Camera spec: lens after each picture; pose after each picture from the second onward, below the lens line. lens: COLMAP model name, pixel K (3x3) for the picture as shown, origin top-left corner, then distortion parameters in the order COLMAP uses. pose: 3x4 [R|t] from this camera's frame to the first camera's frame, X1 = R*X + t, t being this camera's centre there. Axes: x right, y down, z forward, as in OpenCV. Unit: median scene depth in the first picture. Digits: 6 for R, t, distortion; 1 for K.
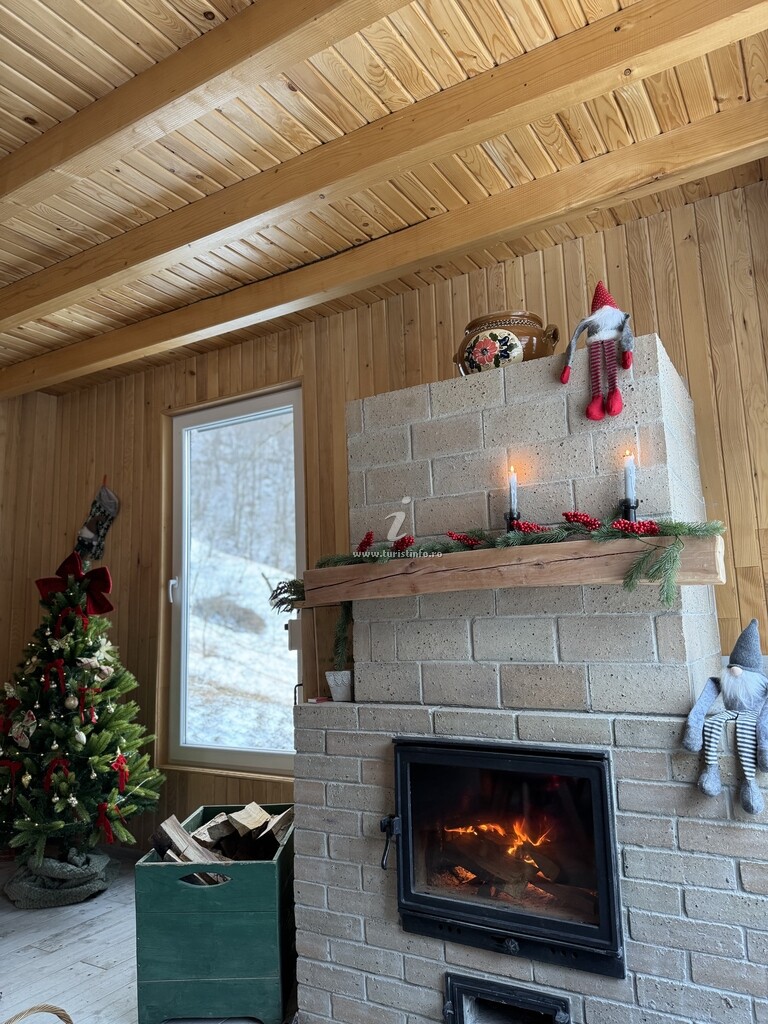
lens RADIAL K [[713.8, 0, 384.0], [0, 713.8, 512.0], [0, 0, 1]] dist [0.057462, -0.057684]
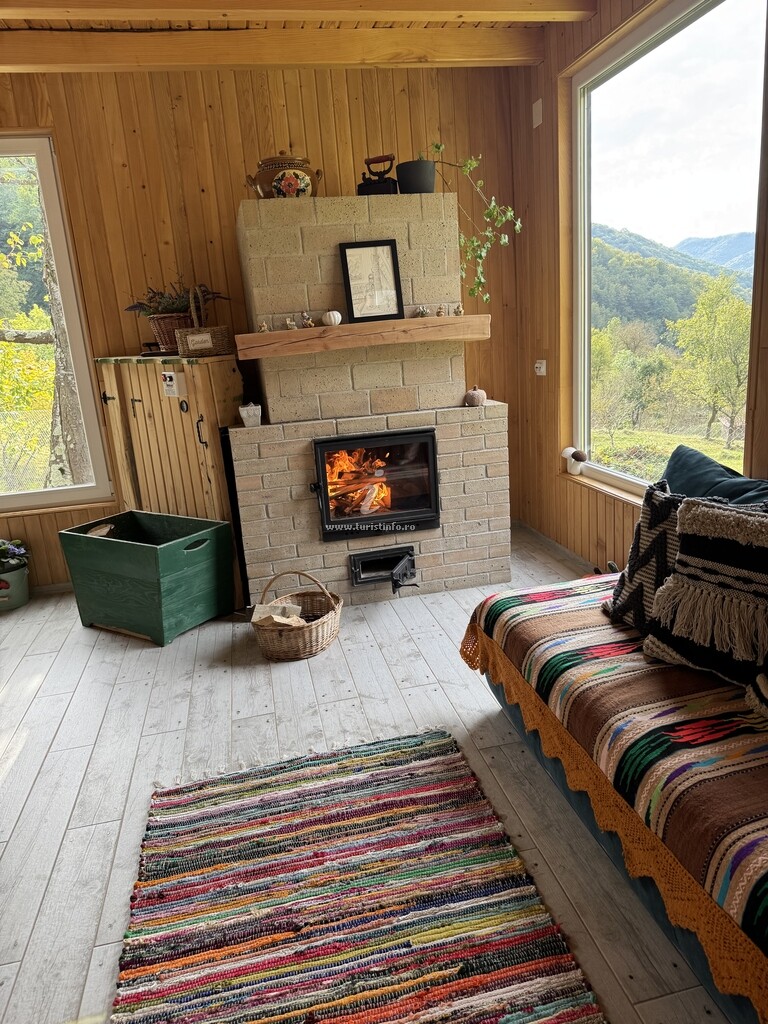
lens RADIAL K [[713.8, 0, 384.0], [0, 713.8, 512.0], [0, 0, 1]] dist [0.057462, -0.057684]
pose [[0.724673, -0.188379, 0.662844, -1.009145], [-0.058899, 0.941455, 0.331953, -0.085092], [-0.686571, -0.279598, 0.671152, -0.261088]]
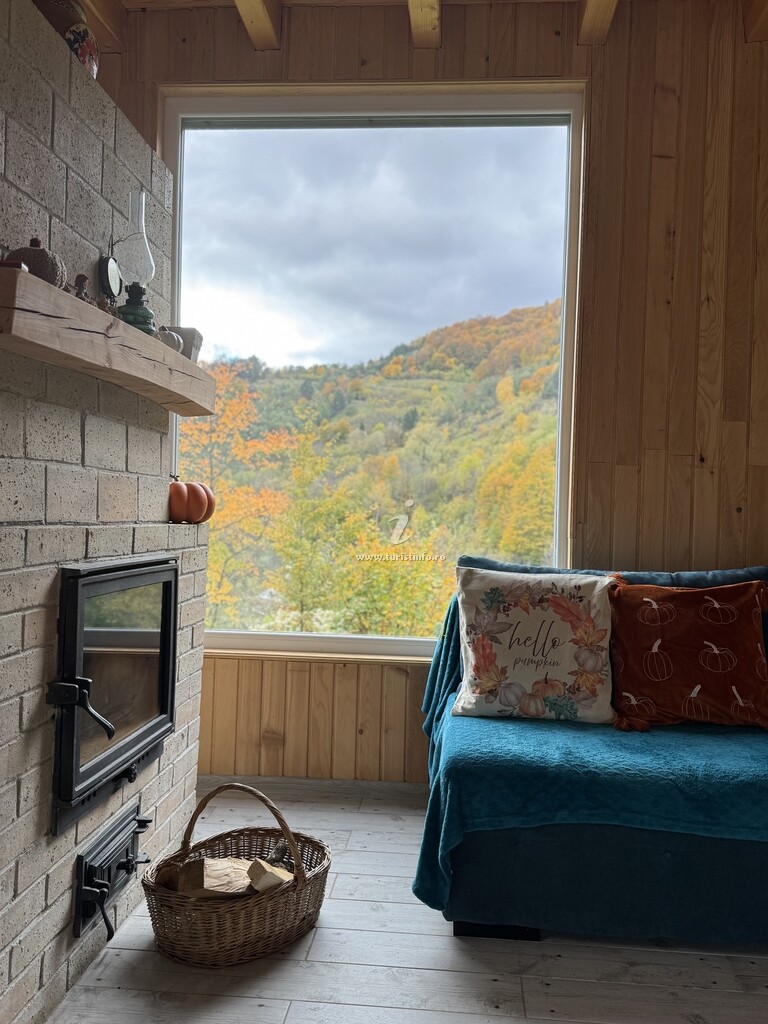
lens RADIAL K [[891.6, 0, 384.0], [0, 891.6, 512.0], [0, 0, 1]] dist [-0.001561, -0.001383]
pose [[-0.442949, 0.018658, 0.896353, -0.898073], [-0.148395, 0.984467, -0.093824, 0.304534], [-0.884180, -0.174574, -0.433300, 1.145840]]
